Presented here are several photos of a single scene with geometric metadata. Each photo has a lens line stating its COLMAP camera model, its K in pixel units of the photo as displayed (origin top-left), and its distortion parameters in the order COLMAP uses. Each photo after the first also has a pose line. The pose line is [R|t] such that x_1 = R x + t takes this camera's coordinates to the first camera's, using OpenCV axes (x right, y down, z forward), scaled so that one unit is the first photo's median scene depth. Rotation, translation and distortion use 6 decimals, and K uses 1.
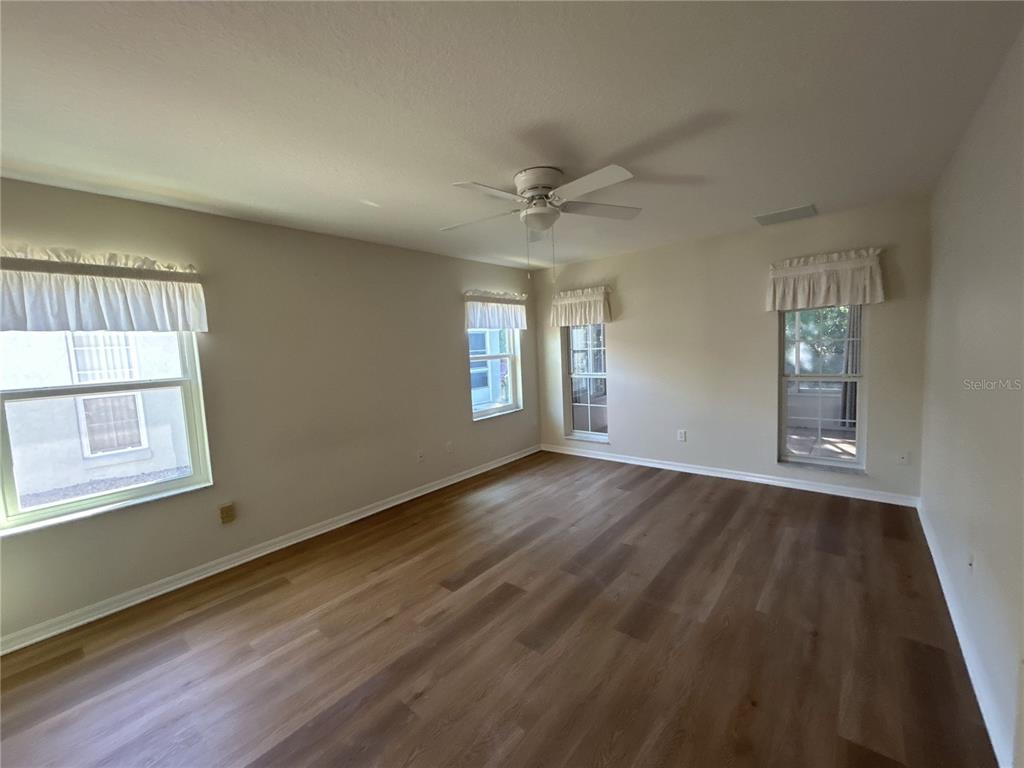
lens RADIAL K [[411.5, 0, 512.5], [0, 411.5, 385.8], [0, 0, 1]] dist [-0.001183, 0.001540]
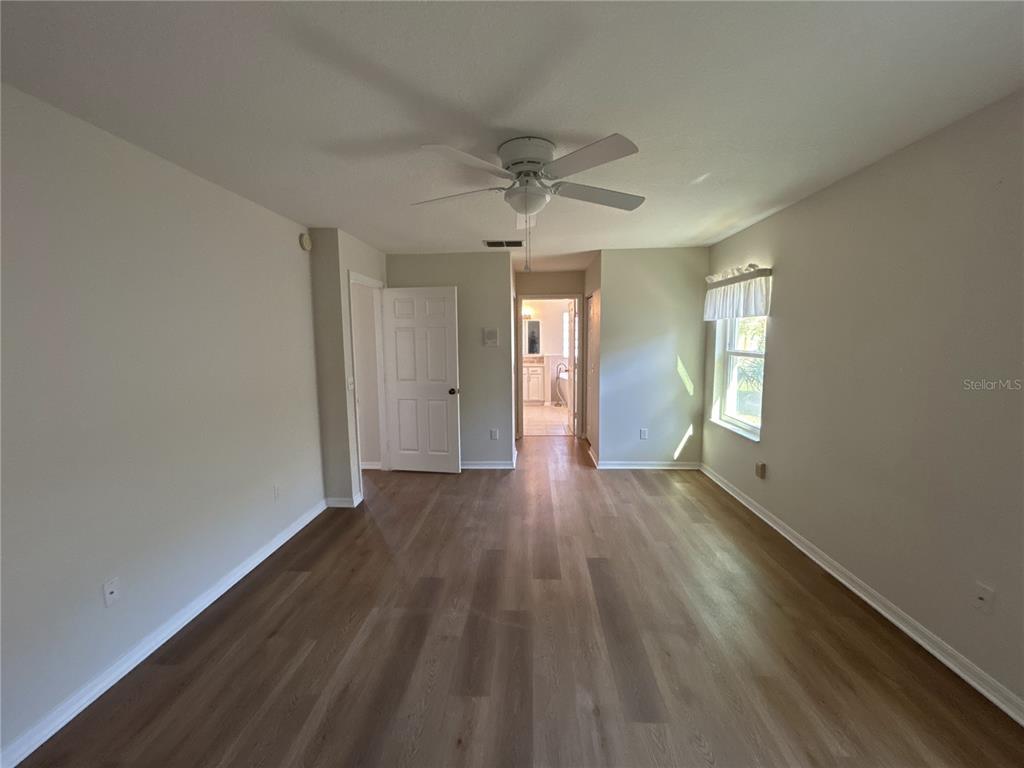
lens RADIAL K [[411.5, 0, 511.3], [0, 411.5, 382.6], [0, 0, 1]] dist [-0.001183, 0.001540]
pose [[-0.795574, 0.125085, -0.592804, 0.633006], [-0.004943, 0.977082, 0.212805, -0.213527], [0.605837, 0.172233, -0.776722, 1.667232]]
